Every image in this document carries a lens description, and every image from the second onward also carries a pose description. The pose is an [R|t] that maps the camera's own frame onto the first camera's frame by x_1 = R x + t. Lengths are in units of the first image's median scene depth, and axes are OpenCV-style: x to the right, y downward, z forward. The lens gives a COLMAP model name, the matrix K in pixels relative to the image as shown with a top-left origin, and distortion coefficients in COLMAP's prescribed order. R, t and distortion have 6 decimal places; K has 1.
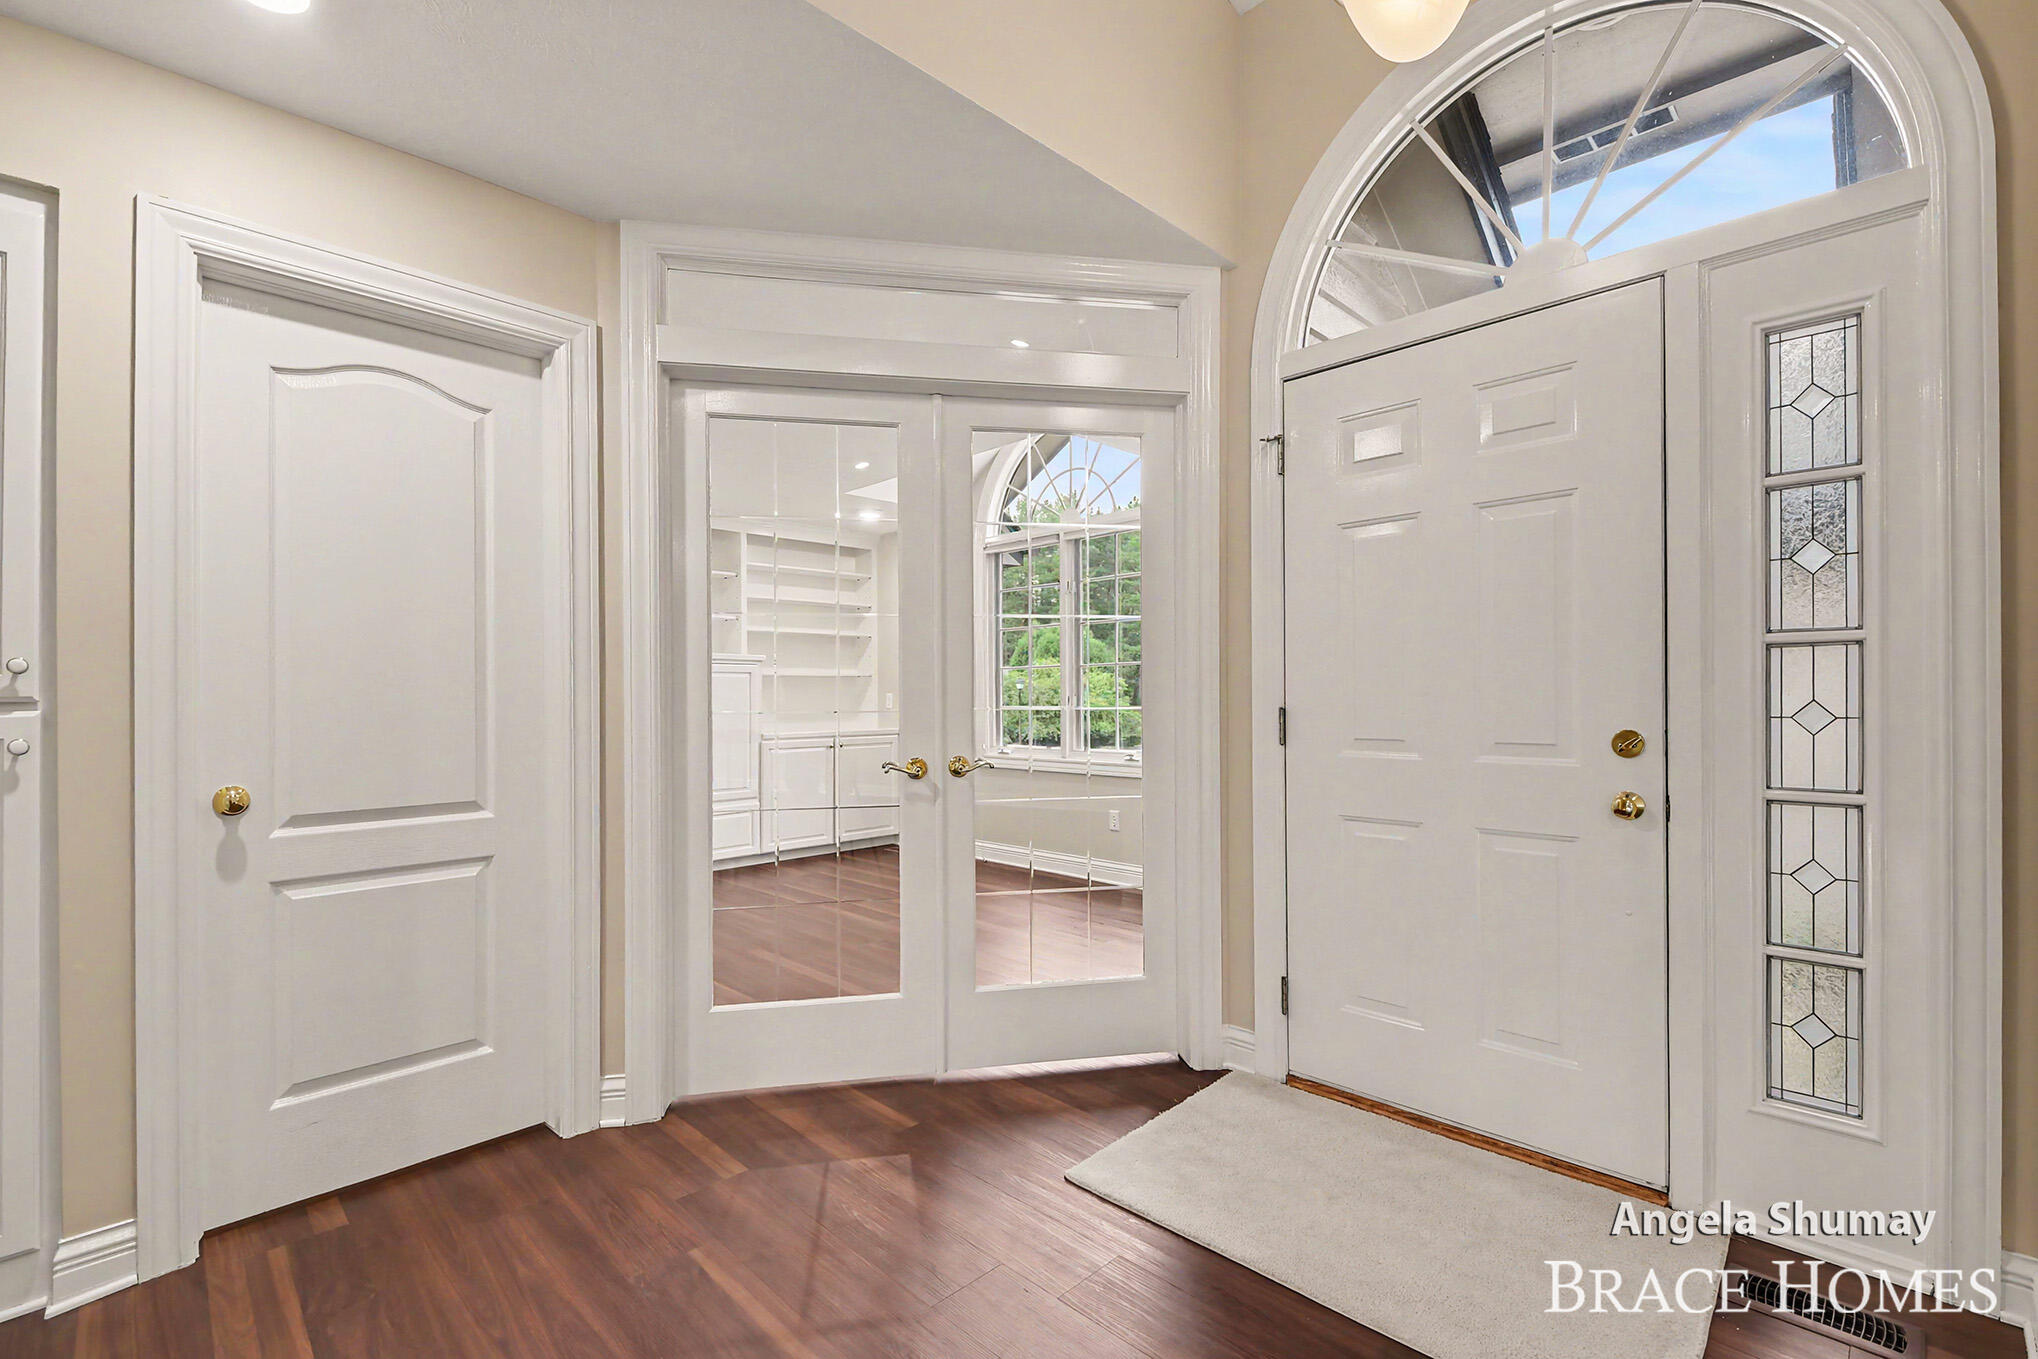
lens RADIAL K [[891.9, 0, 1005.5], [0, 891.9, 689.8], [0, 0, 1]] dist [0.002458, -0.010306]
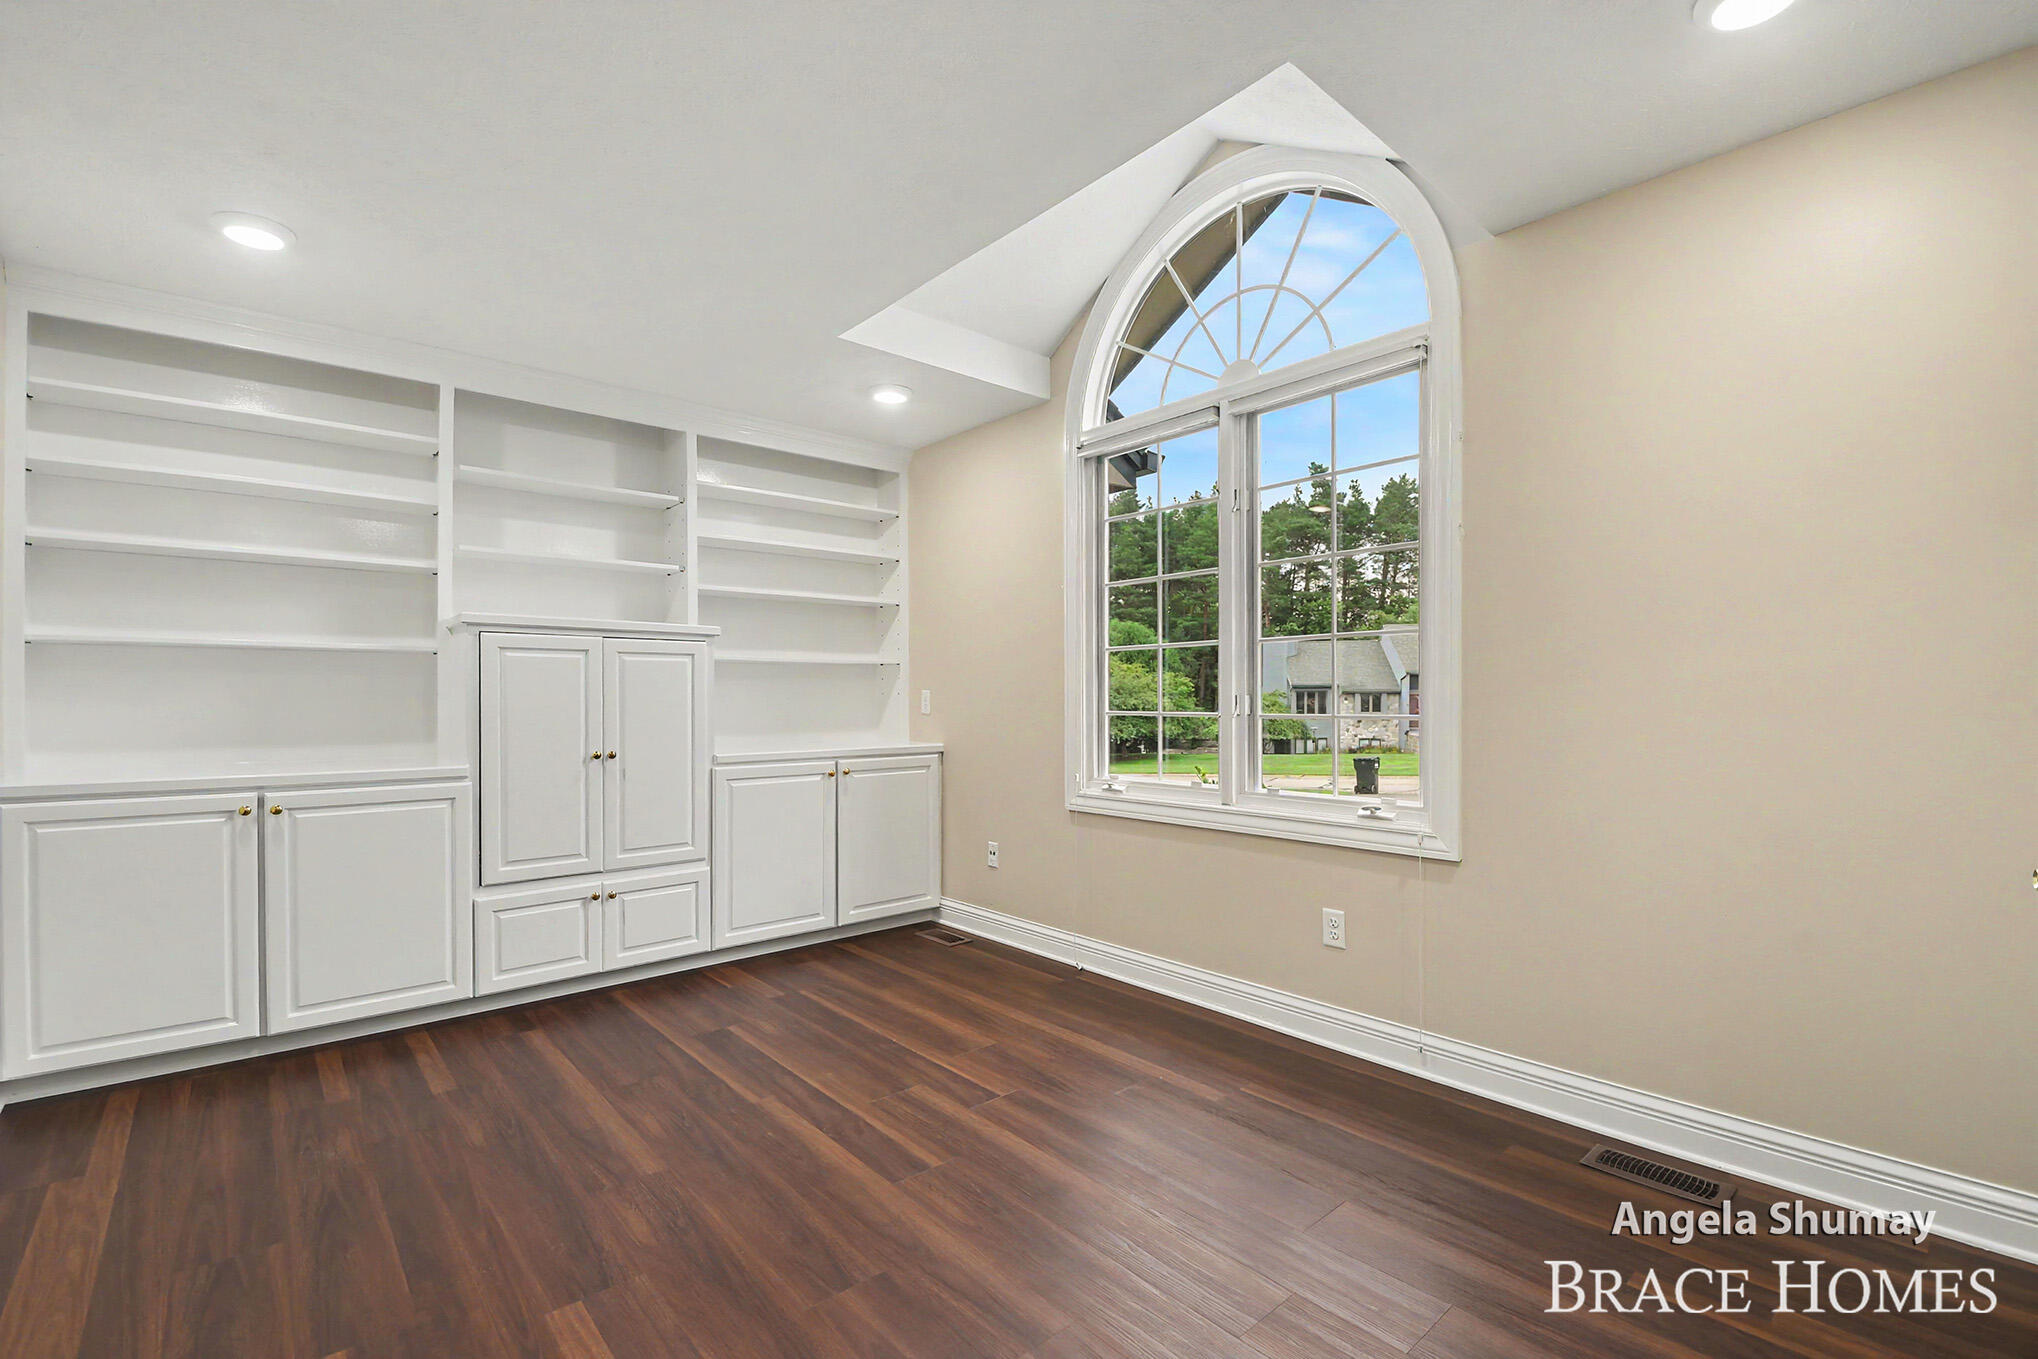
lens RADIAL K [[891.9, 0, 1028.7], [0, 891.9, 689.6], [0, 0, 1]] dist [0.002458, -0.010306]
pose [[0.999331, 0.002965, -0.036451, -0.032713], [-0.003091, 0.999989, -0.003426, 0.005152], [0.036441, 0.003537, 0.999330, 0.373344]]
